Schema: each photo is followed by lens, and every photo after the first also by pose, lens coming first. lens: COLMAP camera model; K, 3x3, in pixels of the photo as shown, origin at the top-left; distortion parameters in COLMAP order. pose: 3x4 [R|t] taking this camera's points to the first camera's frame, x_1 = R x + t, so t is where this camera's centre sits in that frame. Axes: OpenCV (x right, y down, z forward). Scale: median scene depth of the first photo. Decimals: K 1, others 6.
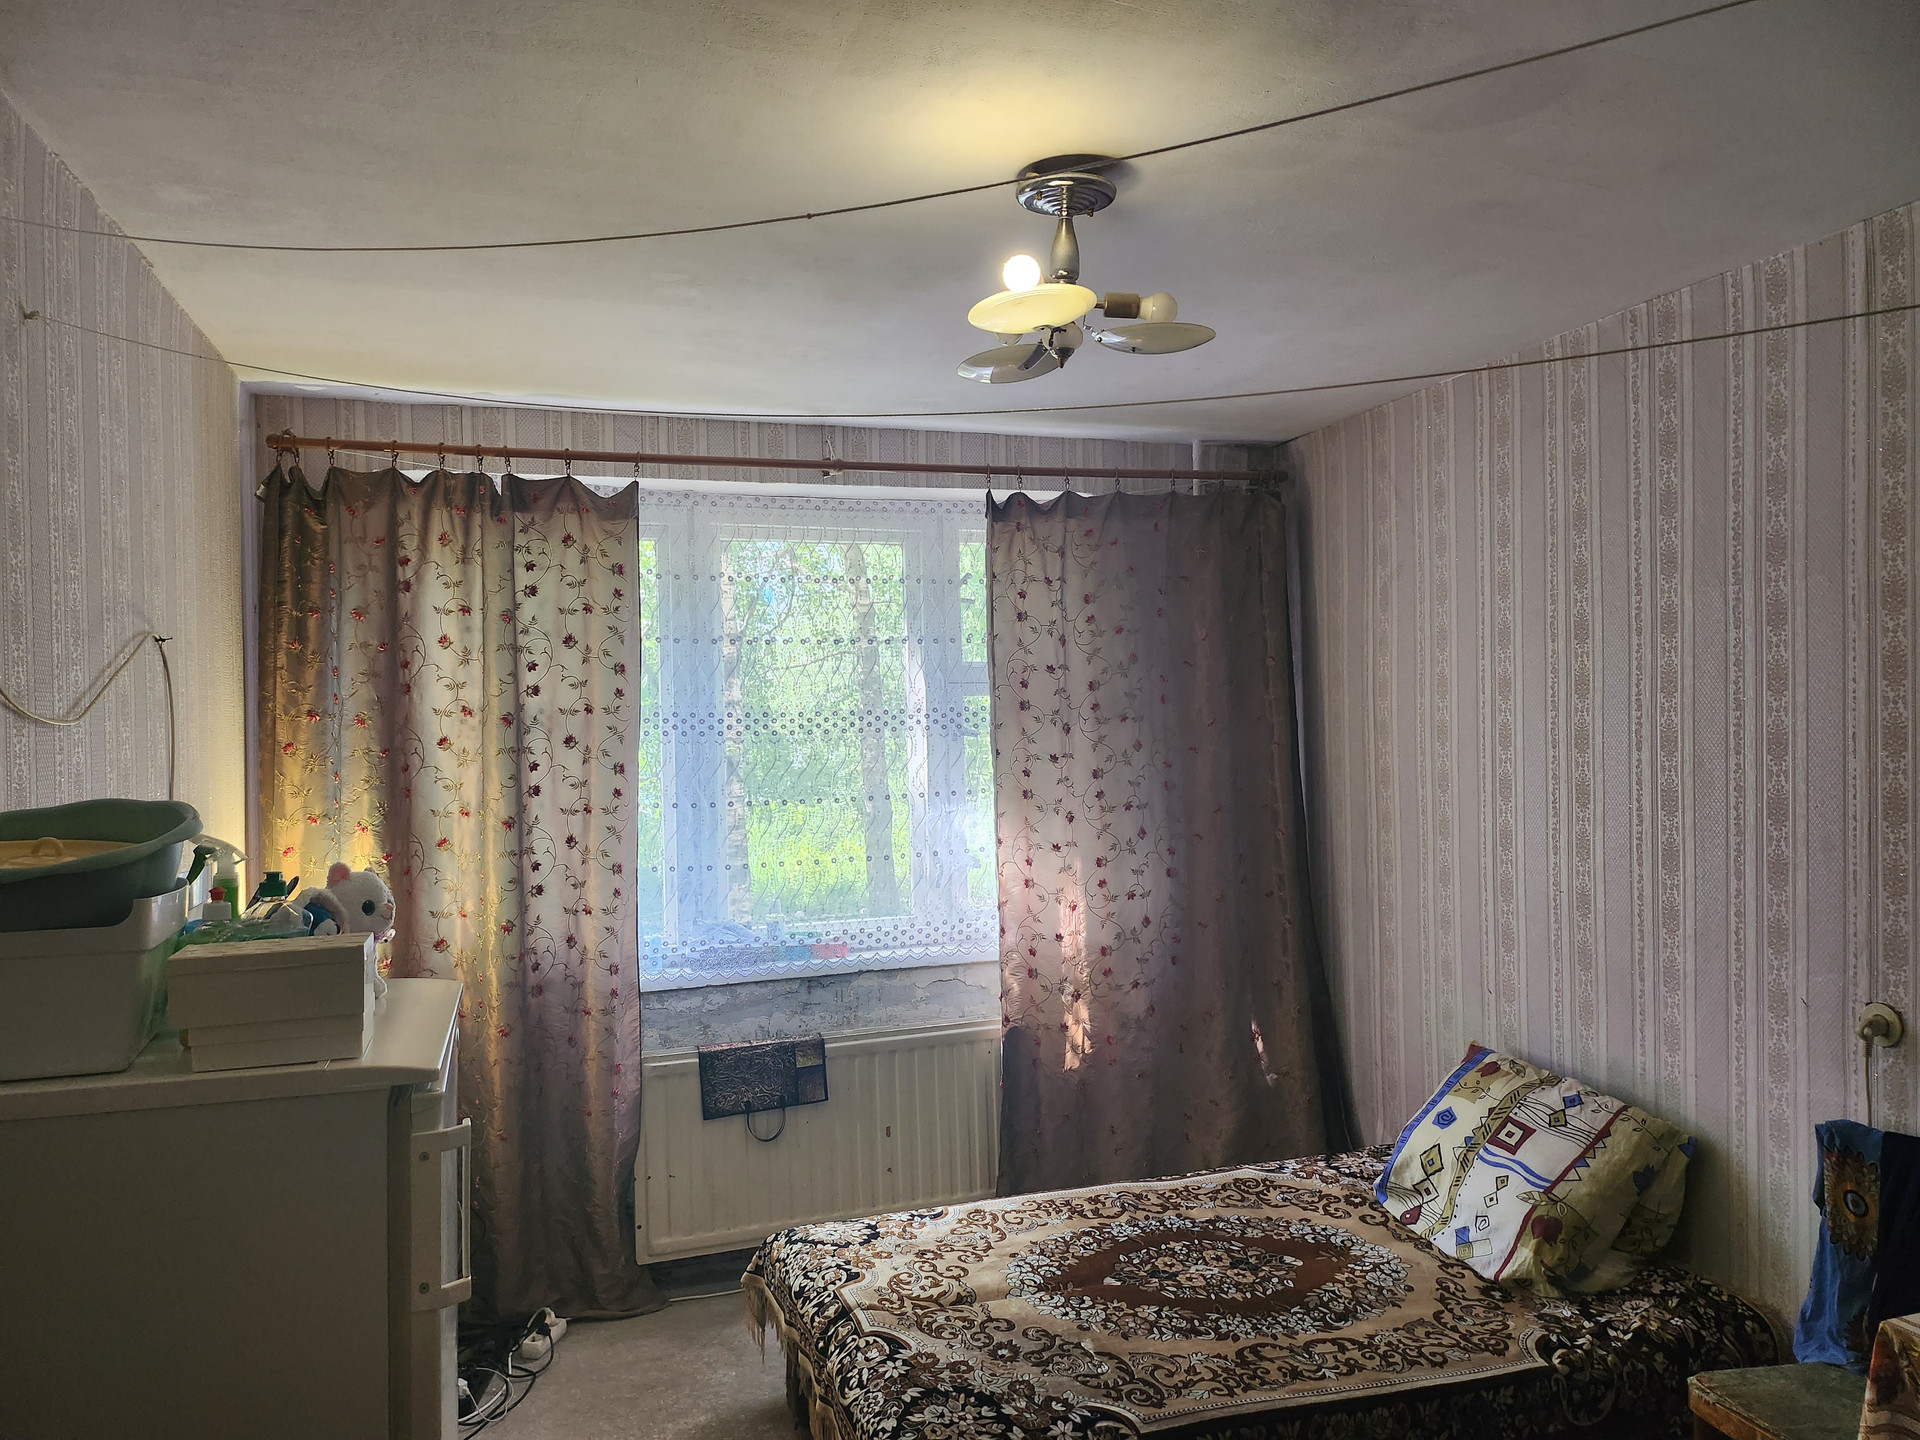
lens RADIAL K [[1393.6, 0, 960.0], [0, 1393.6, 720.0], [0, 0, 1]] dist [0.104466, -0.154950]
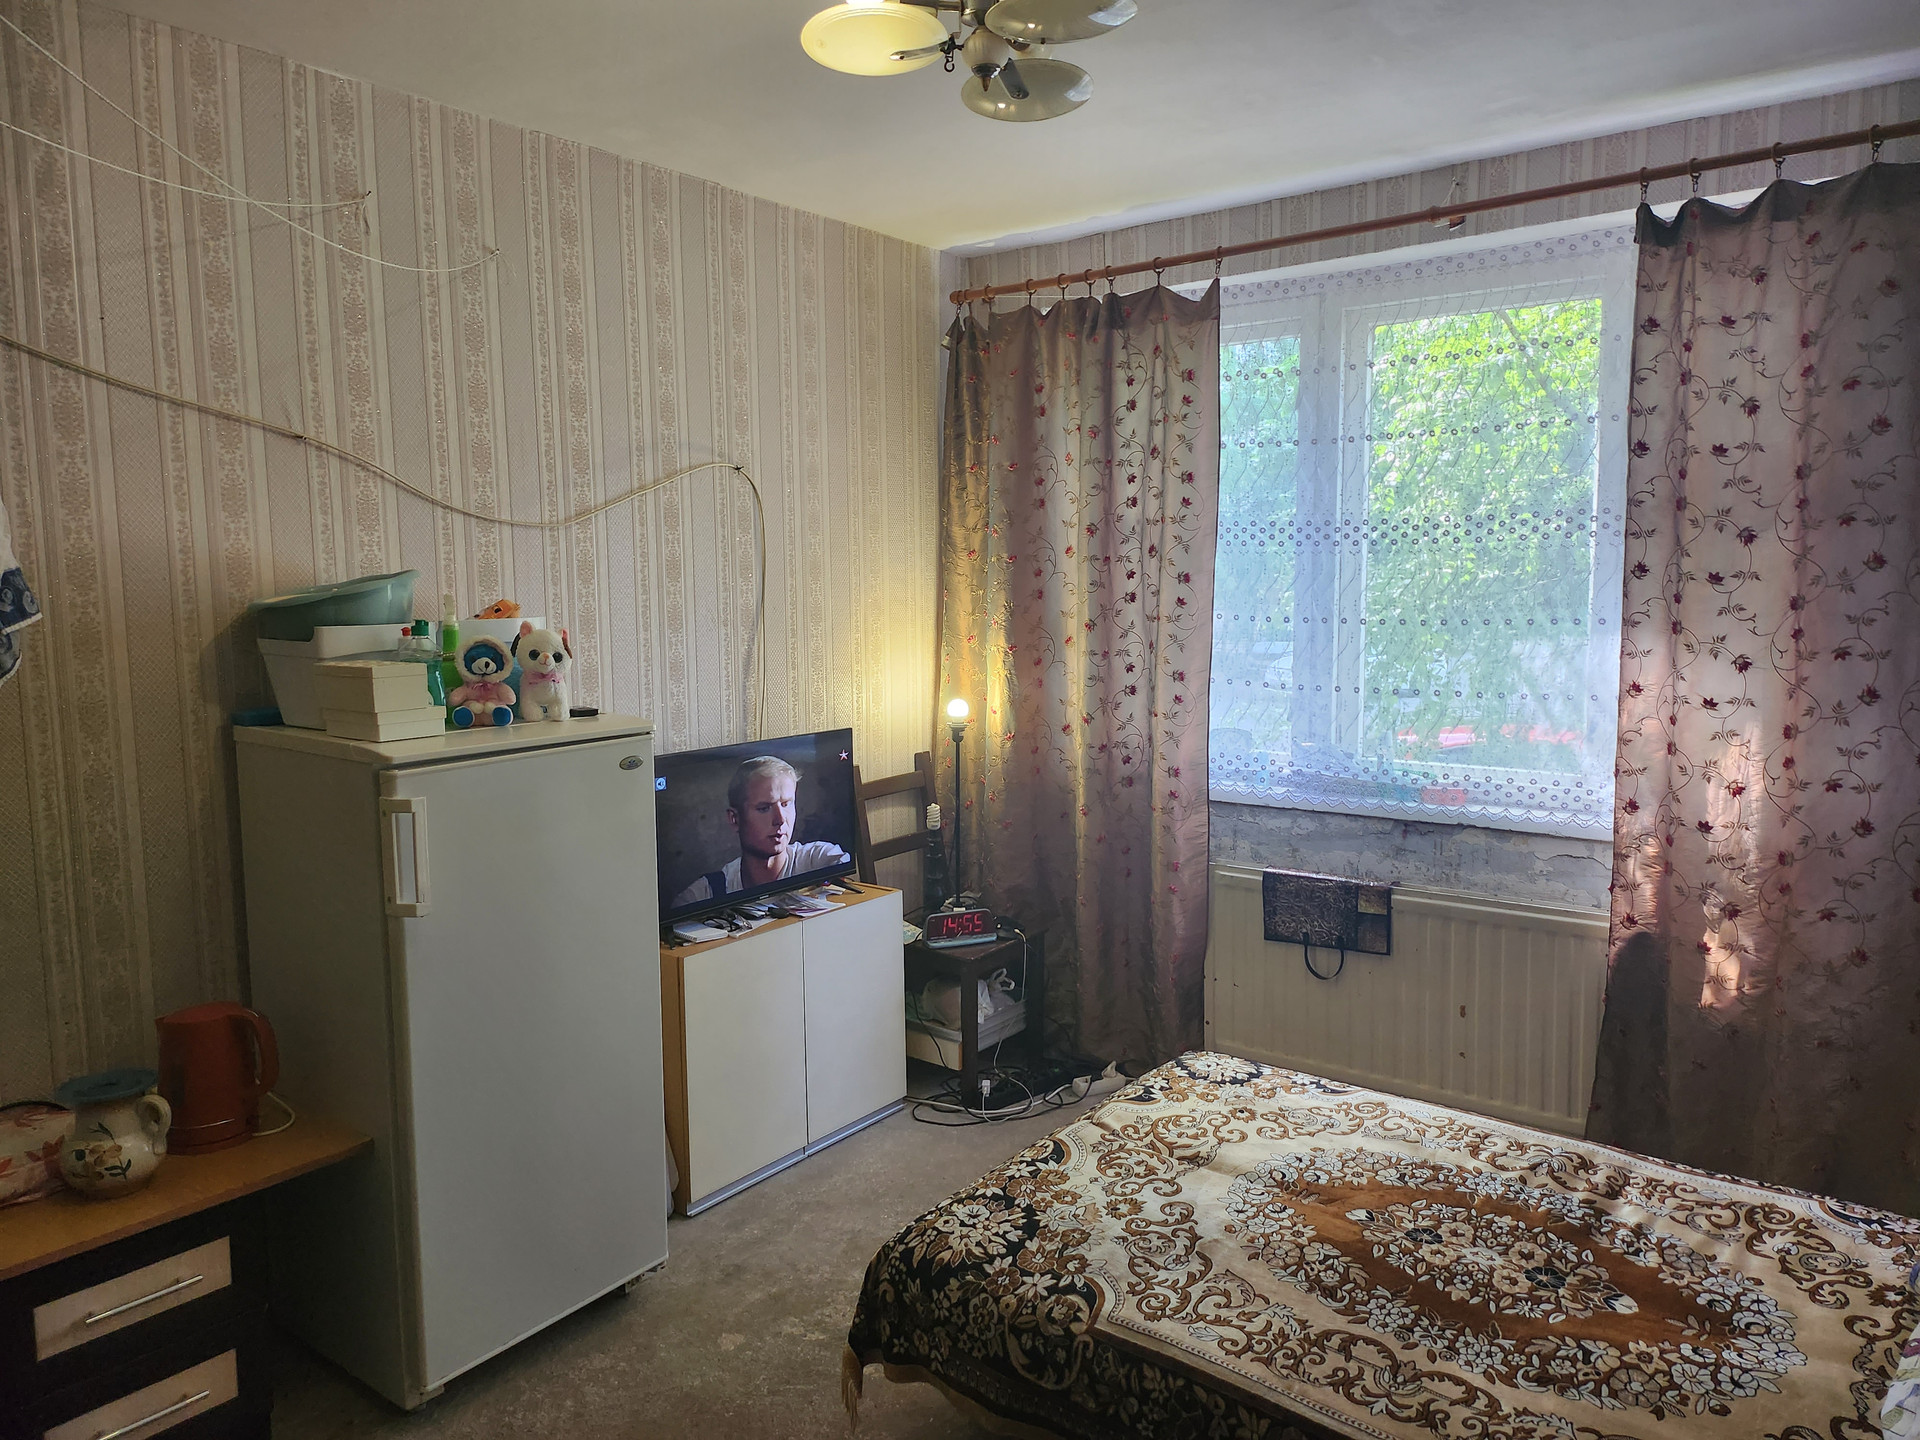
lens RADIAL K [[1384.5, 0, 960.0], [0, 1384.5, 720.0], [0, 0, 1]] dist [0.073710, -0.072043]
pose [[0.542395, 0.107183, -0.833259, 0.495214], [-0.000637, 0.991880, 0.127172, 0.008764], [0.840124, -0.068447, 0.538059, 0.307894]]
